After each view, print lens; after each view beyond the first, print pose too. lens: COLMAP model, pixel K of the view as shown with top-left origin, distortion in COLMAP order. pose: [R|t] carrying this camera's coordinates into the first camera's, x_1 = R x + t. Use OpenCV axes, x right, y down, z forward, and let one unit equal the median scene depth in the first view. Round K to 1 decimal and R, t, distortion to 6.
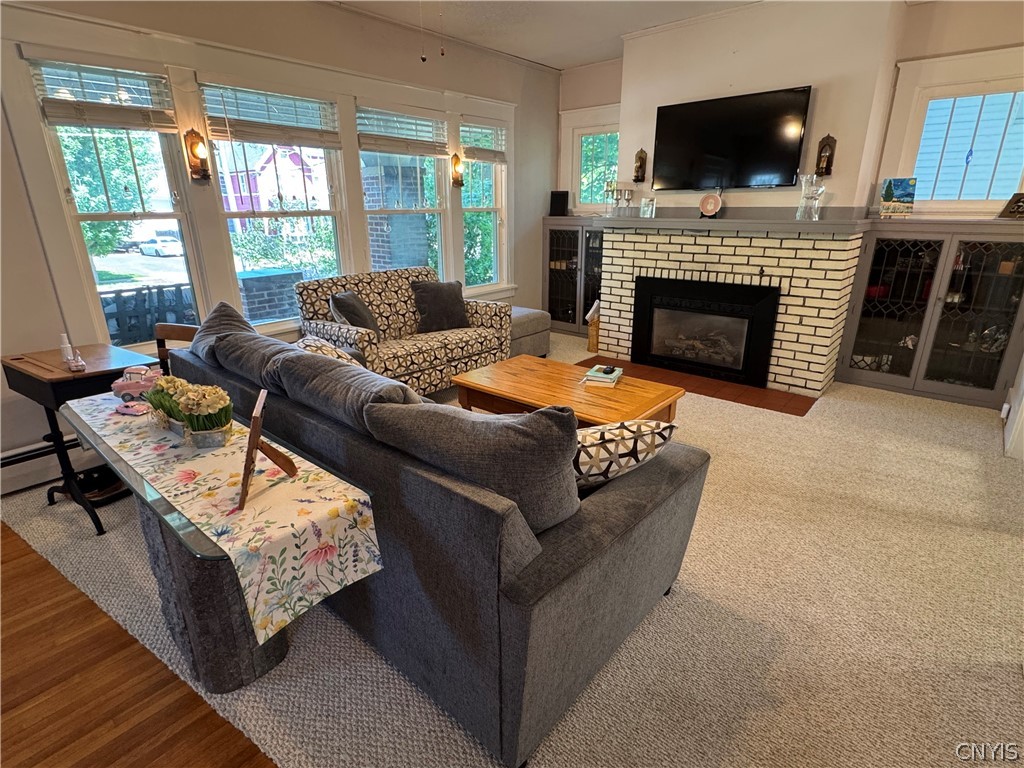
lens RADIAL K [[523.6, 0, 515.7], [0, 523.6, 387.2], [0, 0, 1]] dist [-0.005530, 0.000283]
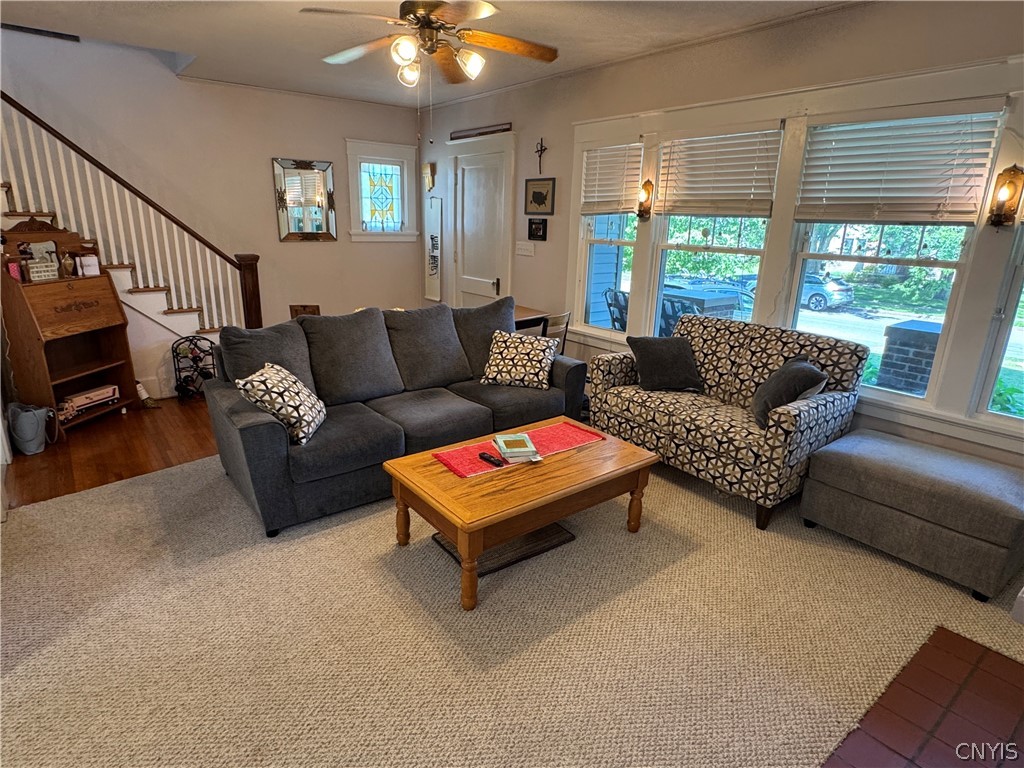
lens RADIAL K [[564.8, 0, 514.8], [0, 564.8, 383.0], [0, 0, 1]] dist [-0.007844, 0.003159]
pose [[-0.224445, 0.272162, -0.935710, 0.698889], [-0.342502, 0.876914, 0.337215, -0.322094], [0.912314, 0.396169, -0.103603, 0.818970]]
